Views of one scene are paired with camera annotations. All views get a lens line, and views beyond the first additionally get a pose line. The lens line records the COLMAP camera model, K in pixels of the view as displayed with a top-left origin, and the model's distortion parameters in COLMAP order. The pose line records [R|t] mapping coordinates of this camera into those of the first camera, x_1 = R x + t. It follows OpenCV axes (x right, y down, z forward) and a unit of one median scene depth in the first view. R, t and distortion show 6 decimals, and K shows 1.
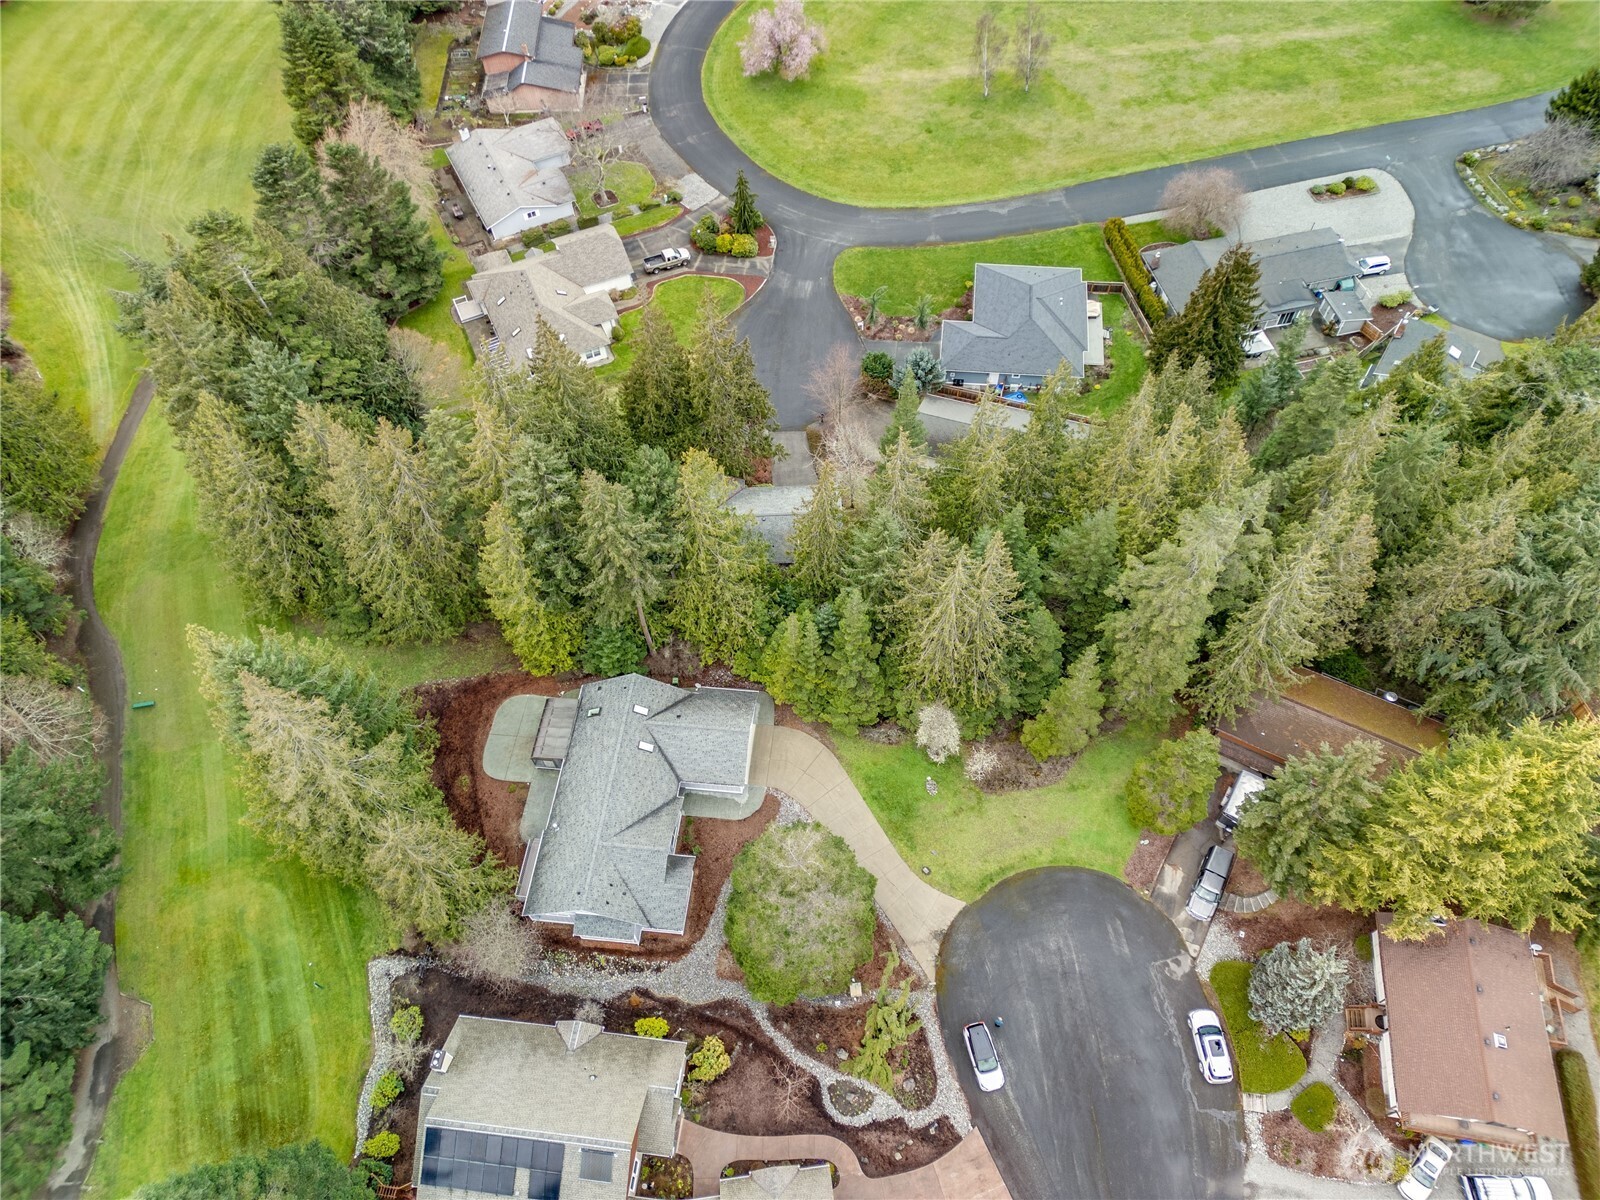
lens RADIAL K [[1113.8, 0, 803.6], [0, 1113.8, 598.8], [0, 0, 1]] dist [0.074117, -0.068391]
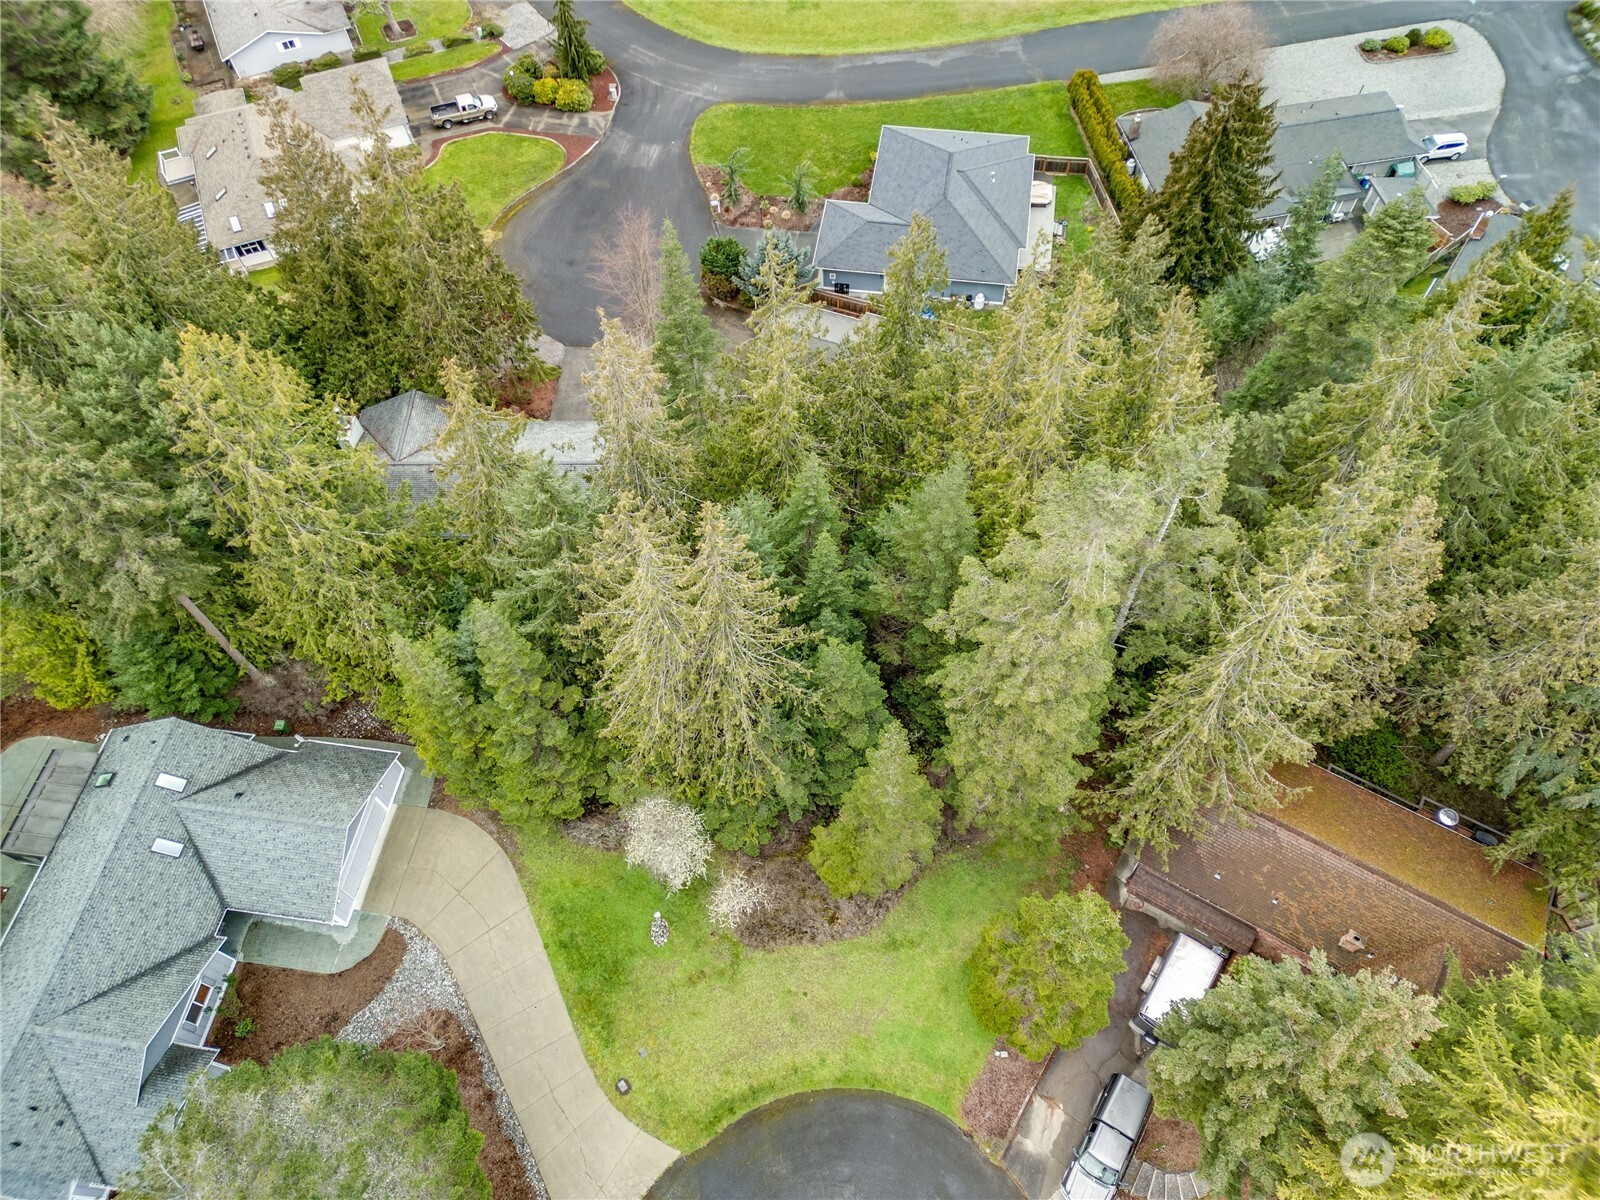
lens RADIAL K [[1113.8, 0, 803.6], [0, 1113.8, 598.8], [0, 0, 1]] dist [0.074117, -0.068391]
pose [[0.998988, 0.038791, -0.022759, 0.200470], [-0.038026, 0.998726, 0.033158, -0.030079], [0.024016, -0.032259, 0.999191, 0.418039]]
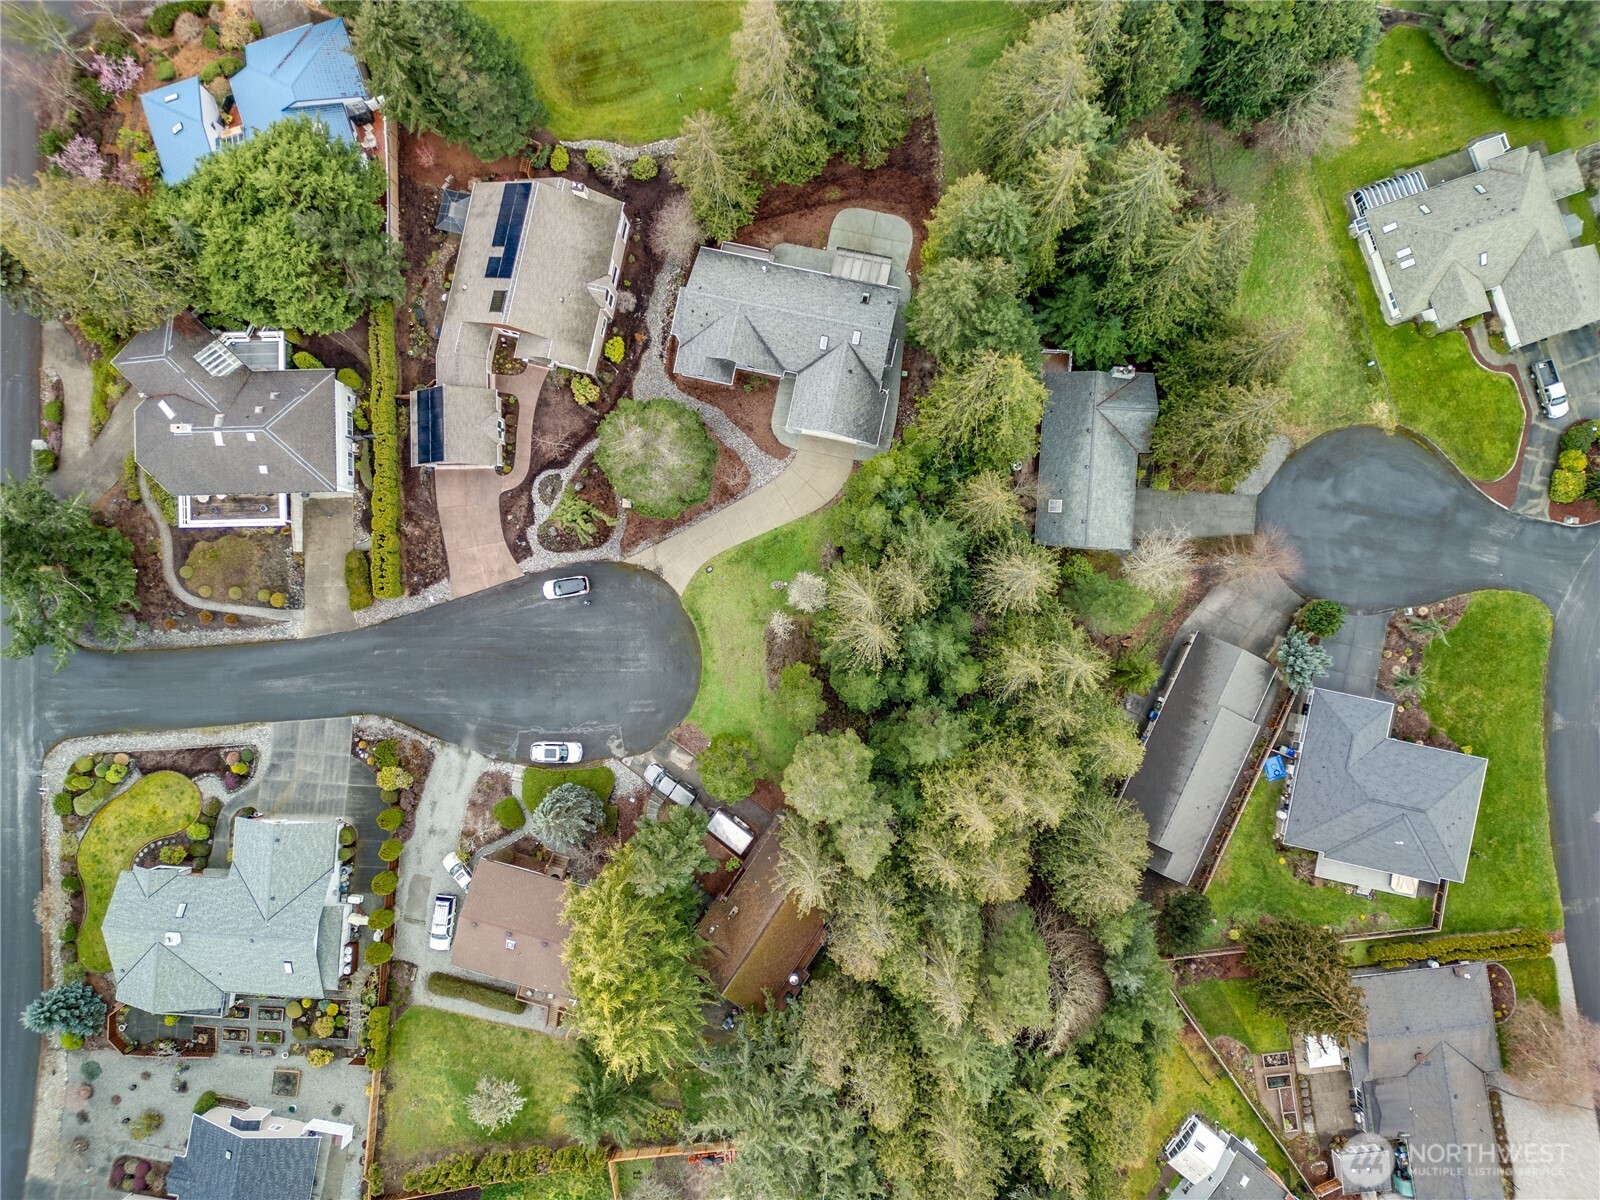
lens RADIAL K [[1113.8, 0, 803.6], [0, 1113.8, 598.8], [0, 0, 1]] dist [0.074117, -0.068391]
pose [[-0.095825, 0.995393, 0.003114, 0.124834], [-0.817070, -0.080444, 0.570898, -0.541583], [0.568519, 0.052162, 0.821015, 0.038550]]
